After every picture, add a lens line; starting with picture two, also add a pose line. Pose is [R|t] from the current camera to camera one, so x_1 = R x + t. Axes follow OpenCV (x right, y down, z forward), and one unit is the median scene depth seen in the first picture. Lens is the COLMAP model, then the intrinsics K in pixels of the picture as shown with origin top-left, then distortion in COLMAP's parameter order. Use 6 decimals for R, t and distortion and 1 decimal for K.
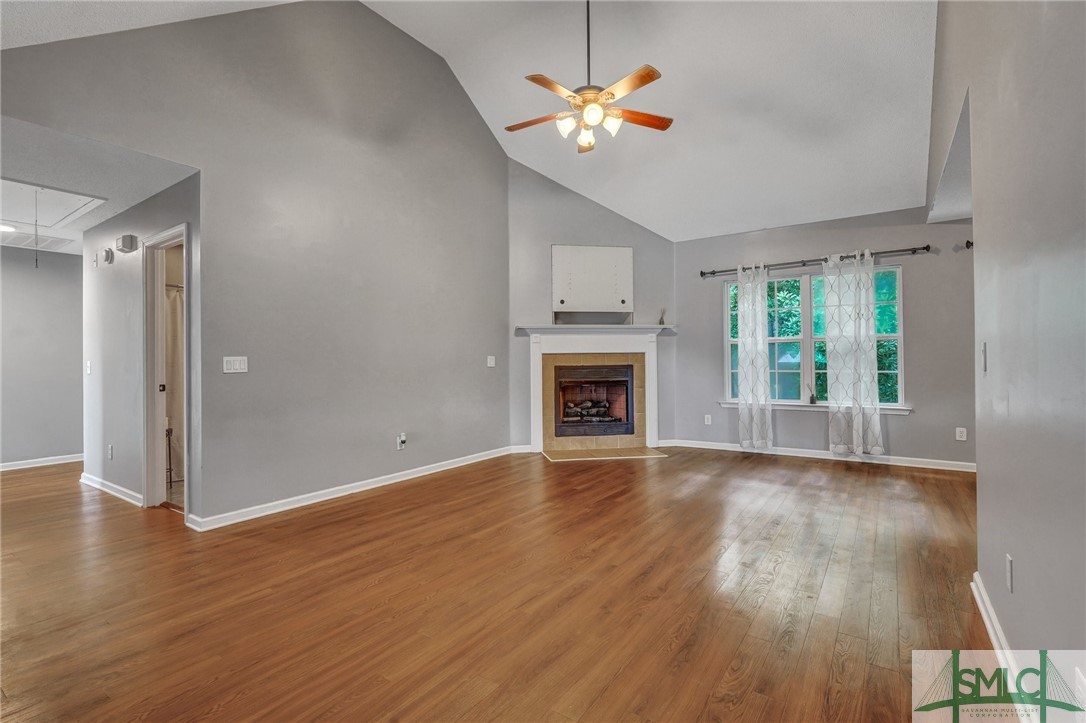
lens RADIAL K [[508.6, 0, 534.6], [0, 508.6, 357.0], [0, 0, 1]] dist [-0.013787, 0.010882]
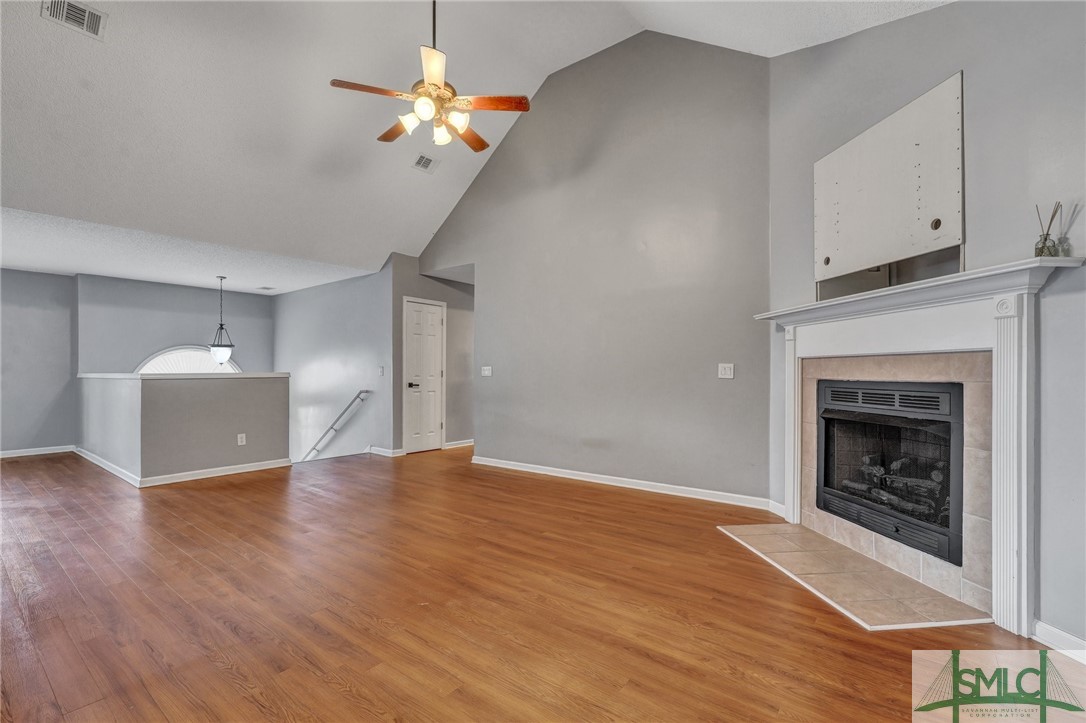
lens RADIAL K [[499.3, 0, 540.2], [0, 499.3, 363.1], [0, 0, 1]] dist [-0.000761, 0.000512]
pose [[-0.064145, -0.004718, -0.997929, 0.598740], [0.011007, 0.999925, -0.005435, -0.000634], [0.997880, -0.011333, -0.064088, 0.729126]]
